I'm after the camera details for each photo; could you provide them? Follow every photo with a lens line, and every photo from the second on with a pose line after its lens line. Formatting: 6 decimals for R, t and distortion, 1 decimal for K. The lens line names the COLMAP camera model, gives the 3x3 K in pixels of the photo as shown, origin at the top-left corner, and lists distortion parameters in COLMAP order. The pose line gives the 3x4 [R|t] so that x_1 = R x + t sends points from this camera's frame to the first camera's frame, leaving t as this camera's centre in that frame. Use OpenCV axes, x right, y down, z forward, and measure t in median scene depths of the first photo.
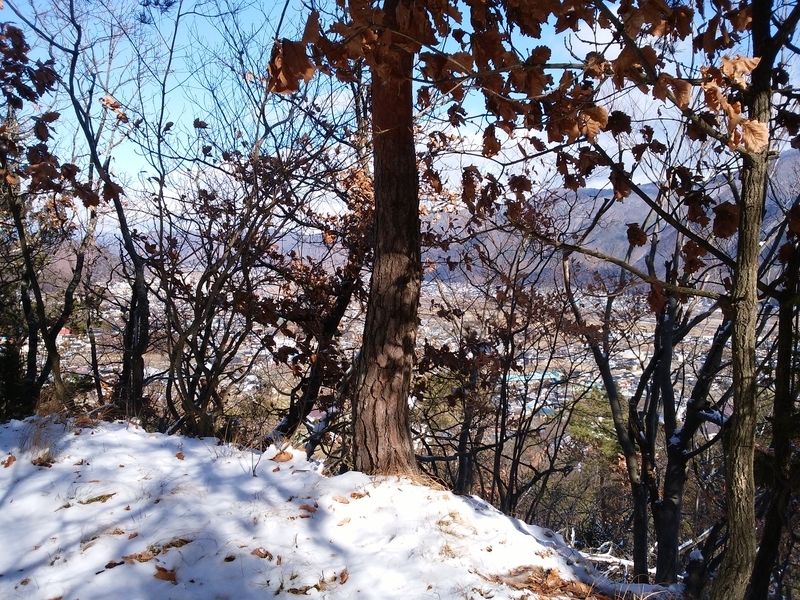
lens RADIAL K [[611.4, 0, 401.1], [0, 611.4, 317.3], [0, 0, 1]] dist [0.057812, -0.119757]
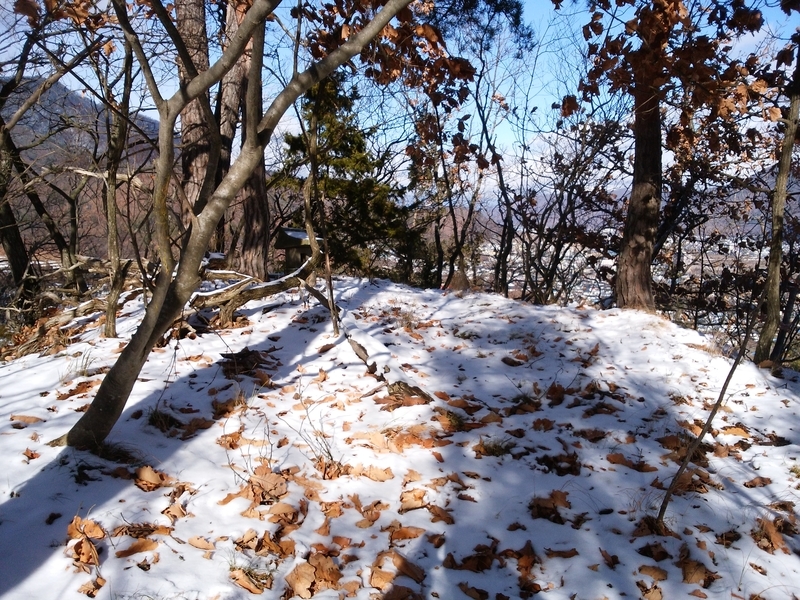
lens RADIAL K [[611.4, 0, 401.1], [0, 611.4, 317.3], [0, 0, 1]] dist [0.057812, -0.119757]
pose [[0.839345, 0.073863, -0.538558, 0.230447], [-0.040253, 0.996451, 0.073928, 0.106312], [0.542107, -0.040373, 0.839339, -0.529667]]
